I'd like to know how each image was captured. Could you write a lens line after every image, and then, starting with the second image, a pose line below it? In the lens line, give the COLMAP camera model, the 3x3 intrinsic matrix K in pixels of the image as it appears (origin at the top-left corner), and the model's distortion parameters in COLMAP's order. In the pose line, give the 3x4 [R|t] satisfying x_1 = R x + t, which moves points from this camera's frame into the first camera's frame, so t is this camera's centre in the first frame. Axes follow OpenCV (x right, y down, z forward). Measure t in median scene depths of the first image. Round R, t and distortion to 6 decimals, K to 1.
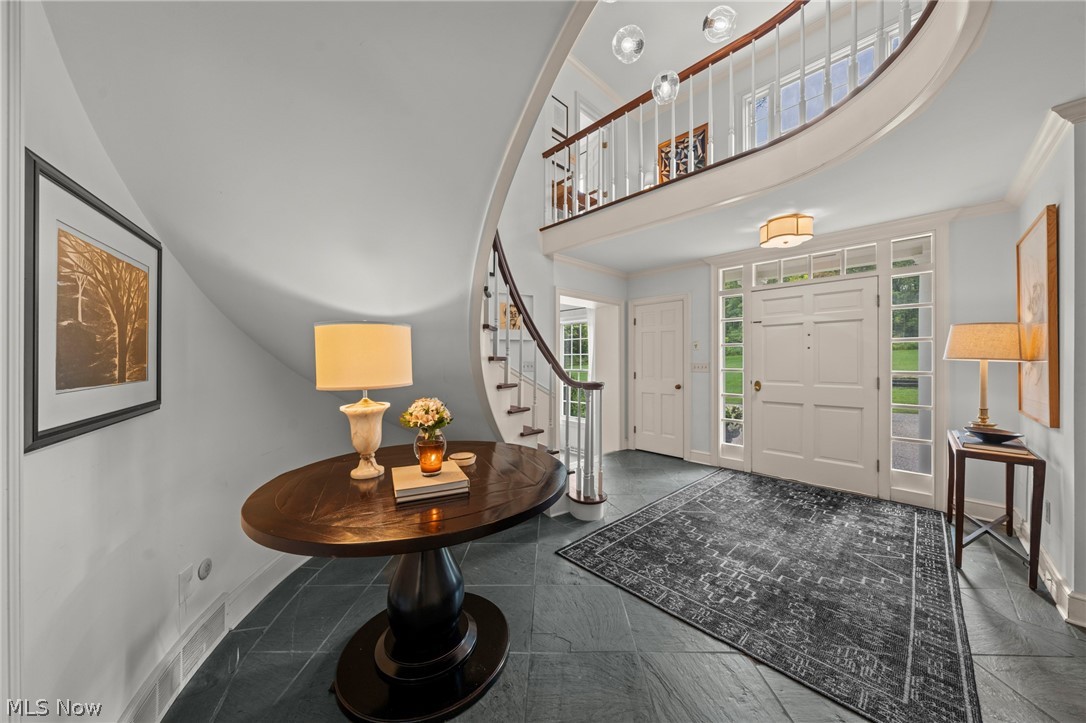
lens RADIAL K [[368.2, 0, 543.5], [0, 368.2, 358.8], [0, 0, 1]] dist [-0.001615, -0.000236]
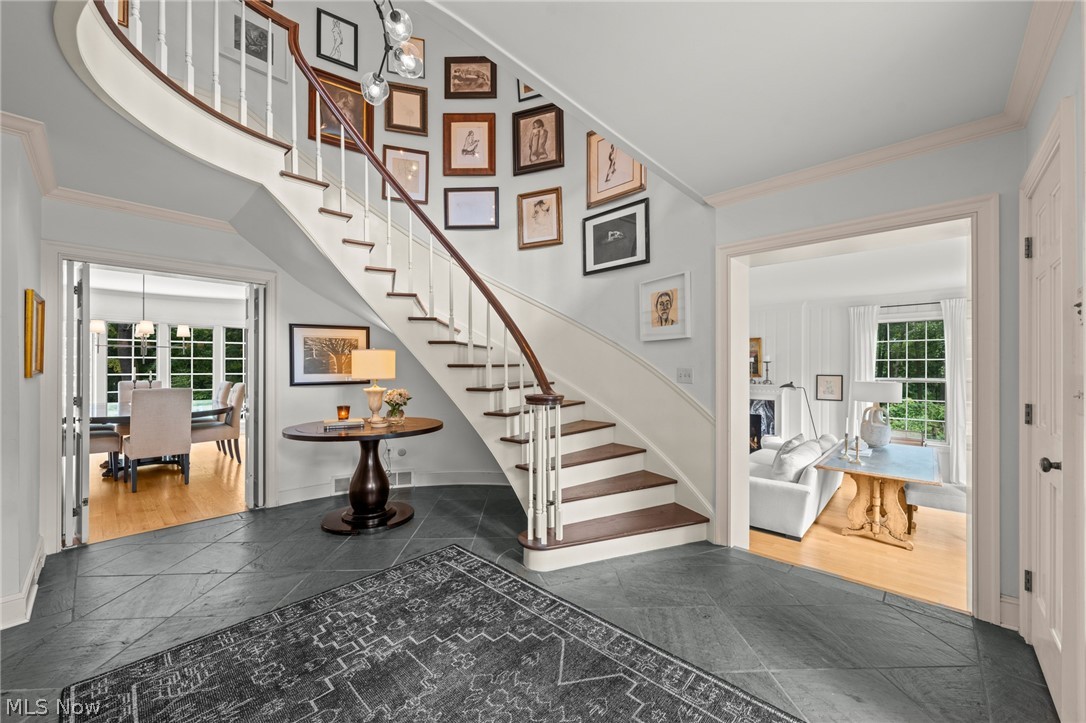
lens RADIAL K [[419.8, 0, 545.4], [0, 419.8, 365.1], [0, 0, 1]] dist [-0.001038, 0.000100]
pose [[0.052551, -0.004264, -0.998609, 1.295308], [0.003848, 0.999984, -0.004067, 0.005053], [0.998611, -0.003629, 0.052566, 1.217631]]
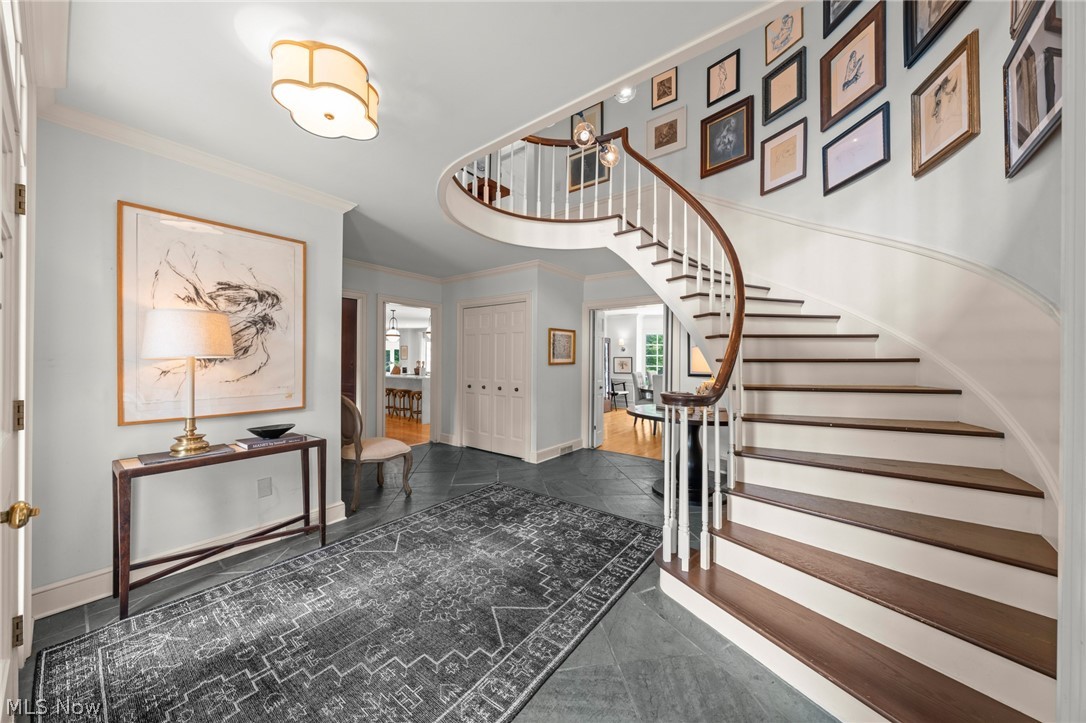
lens RADIAL K [[368.2, 0, 544.1], [0, 368.2, 359.4], [0, 0, 1]] dist [-0.001615, -0.000236]
pose [[-0.988399, -0.008295, -0.151652, 0.609876], [-0.007252, 0.999946, -0.007432, 0.010017], [0.151705, -0.006246, -0.988406, 2.072619]]
